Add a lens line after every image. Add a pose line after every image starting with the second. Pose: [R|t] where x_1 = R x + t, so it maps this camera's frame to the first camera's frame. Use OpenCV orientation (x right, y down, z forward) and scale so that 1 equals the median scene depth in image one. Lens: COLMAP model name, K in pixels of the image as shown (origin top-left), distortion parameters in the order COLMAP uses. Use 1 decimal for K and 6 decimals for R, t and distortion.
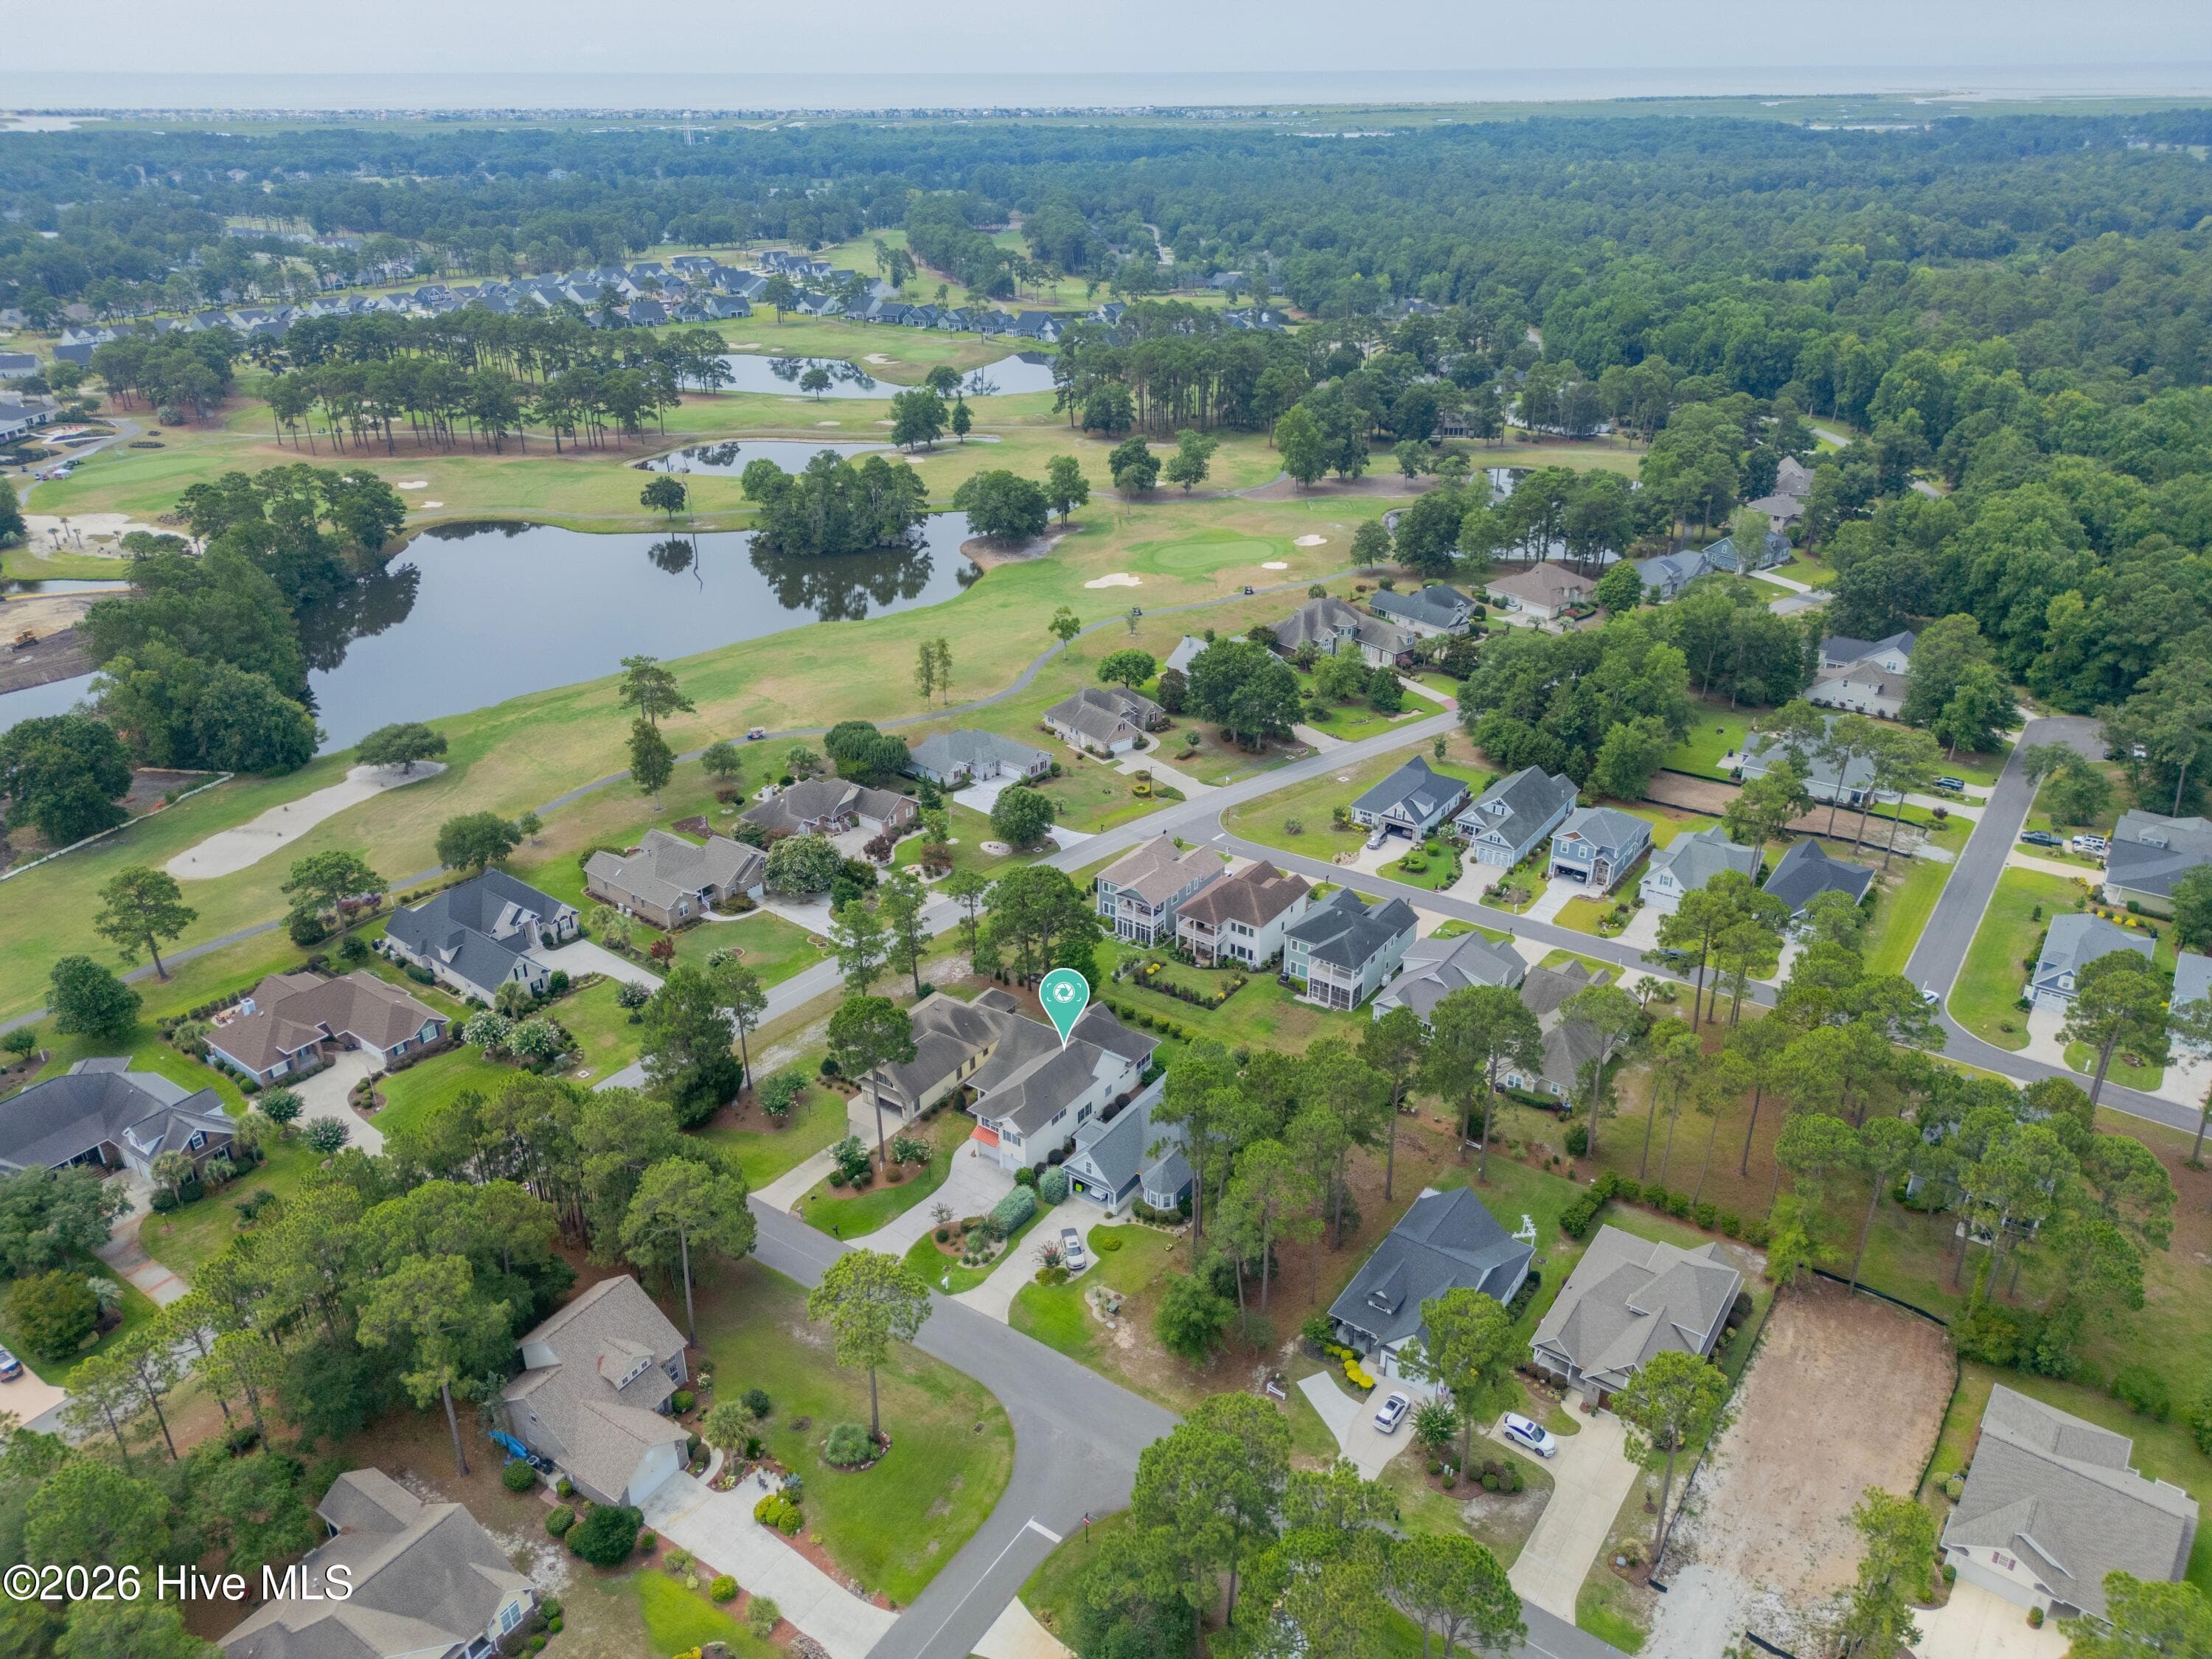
lens RADIAL K [[1554.3, 0, 1103.2], [0, 1554.3, 836.4], [0, 0, 1]] dist [0.063598, -0.058052]
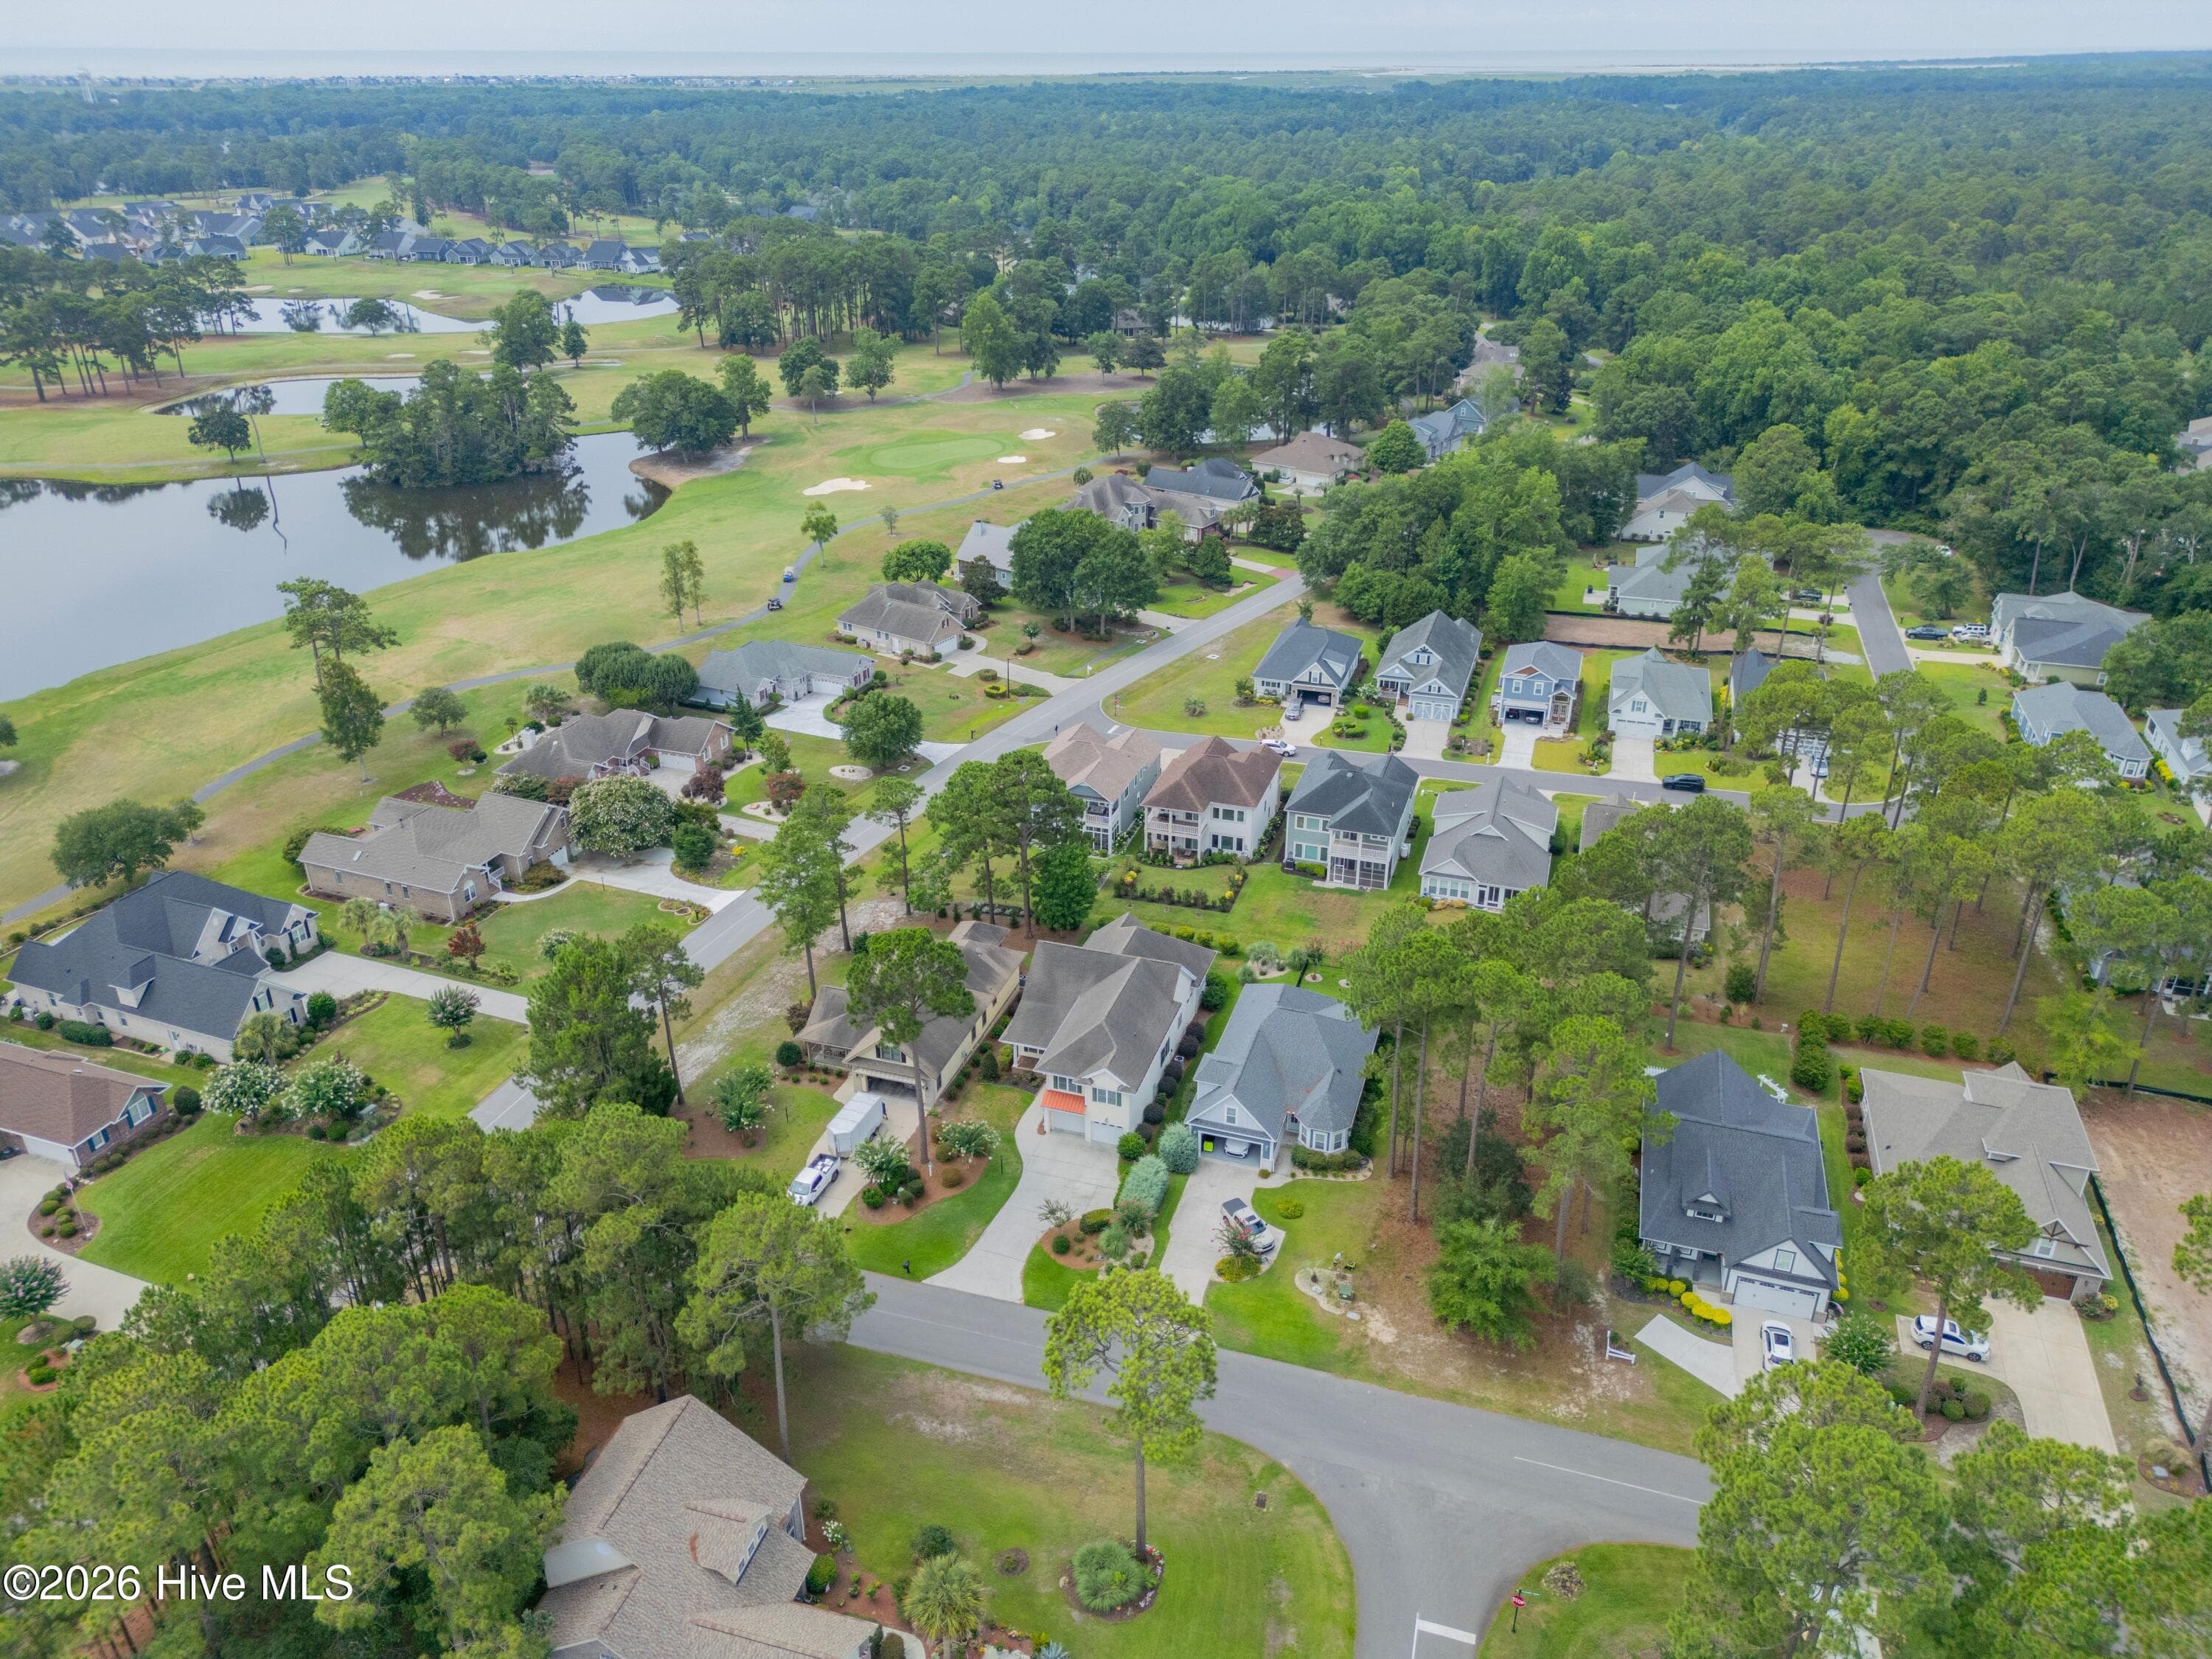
lens RADIAL K [[1554.3, 0, 1103.2], [0, 1554.3, 836.4], [0, 0, 1]] dist [0.063598, -0.058052]
pose [[0.954964, -0.129174, 0.267129, -0.159746], [0.127344, 0.991562, 0.024239, 0.036650], [-0.268006, 0.010870, 0.963356, 0.198684]]
